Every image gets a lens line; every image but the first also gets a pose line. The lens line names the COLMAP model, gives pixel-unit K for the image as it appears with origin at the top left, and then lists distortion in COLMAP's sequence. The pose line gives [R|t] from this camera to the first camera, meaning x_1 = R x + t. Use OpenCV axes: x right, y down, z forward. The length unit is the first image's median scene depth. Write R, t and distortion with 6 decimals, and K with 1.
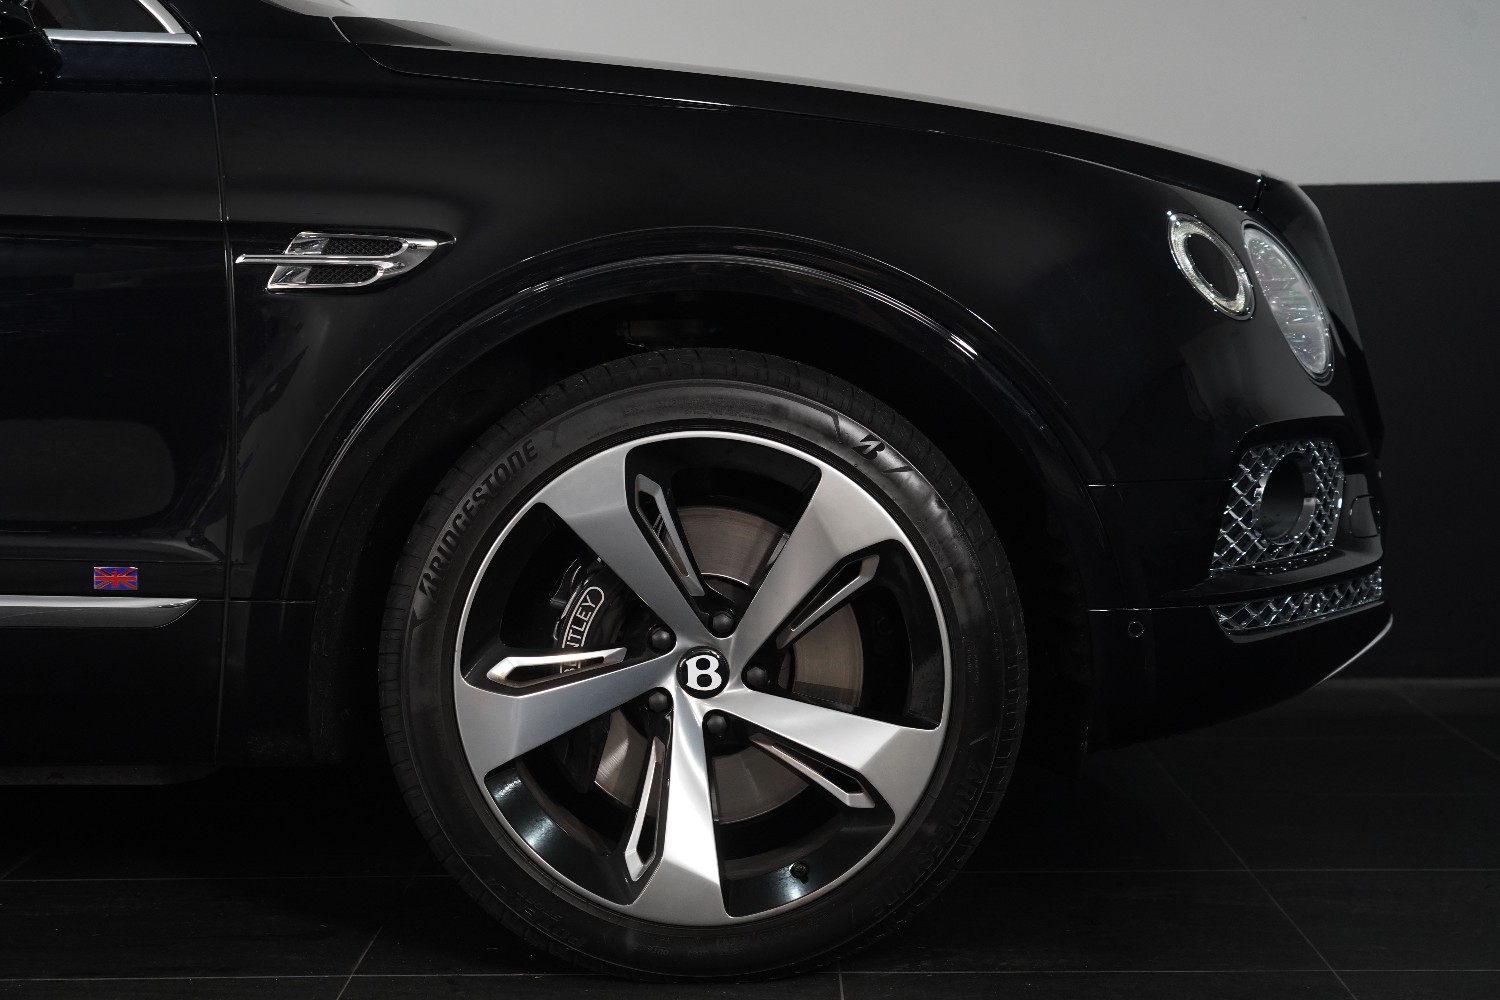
lens RADIAL K [[2697.5, 0, 748.1], [0, 2697.5, 495.0], [0, 0, 1]] dist [0.024892, 0.000000]
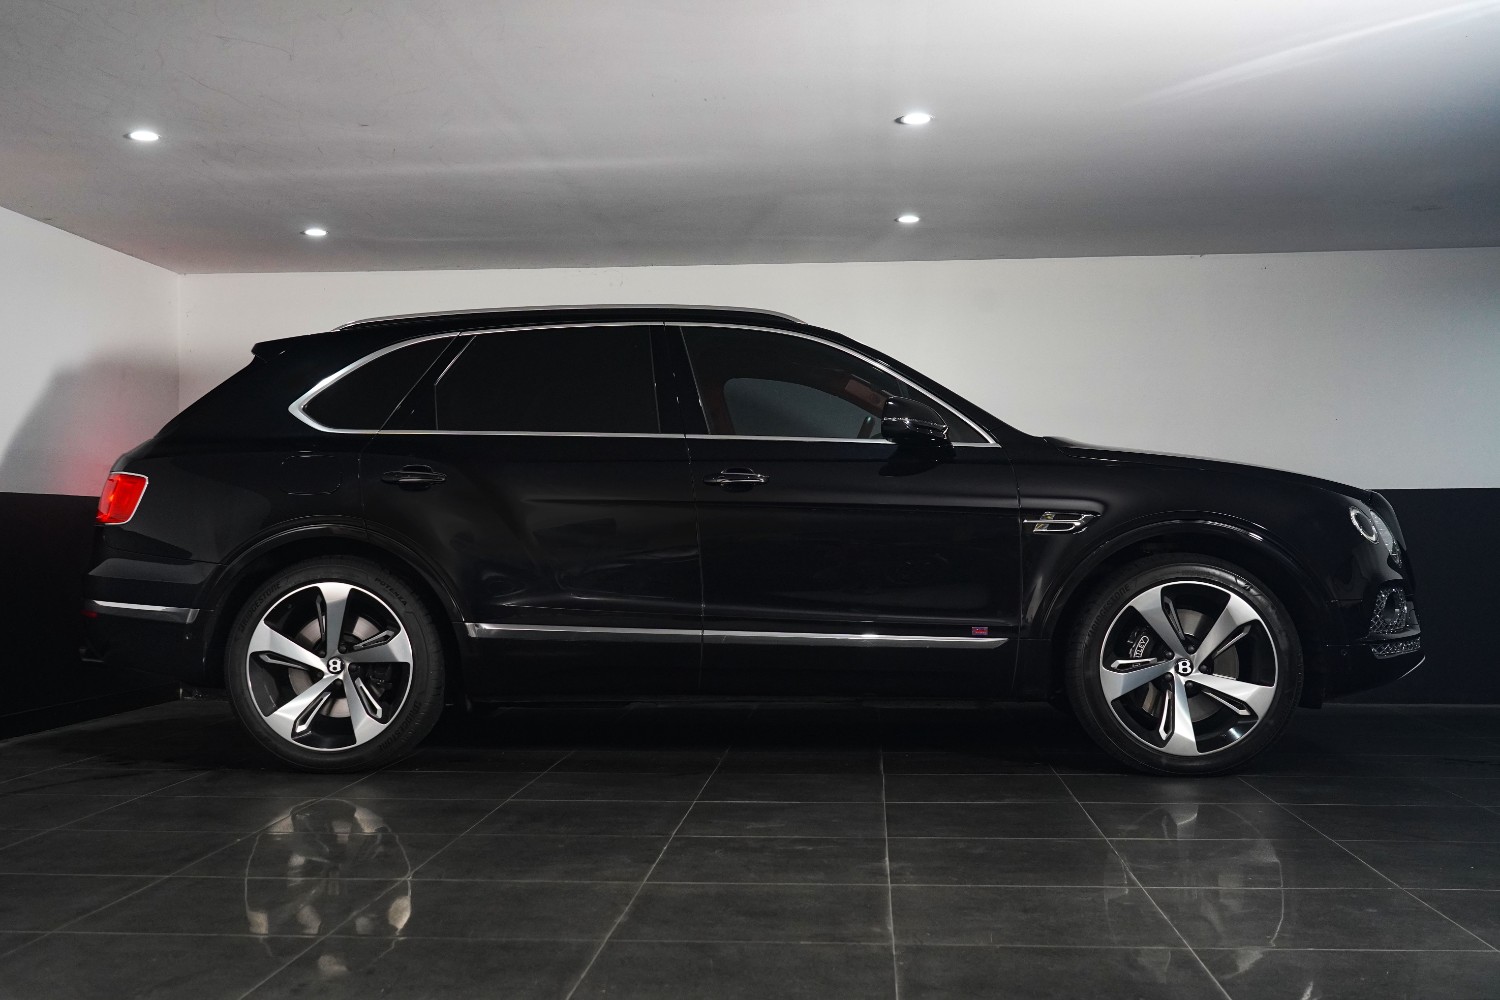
lens RADIAL K [[1609.0, 0, 749.3], [0, 1609.0, 494.3], [0, 0, 1]] dist [0.020298, 0.000000]
pose [[0.997395, 0.000674, -0.072130, -0.355203], [-0.007993, 0.994831, -0.101229, 0.061194], [0.071689, 0.101542, 0.992245, -0.739643]]
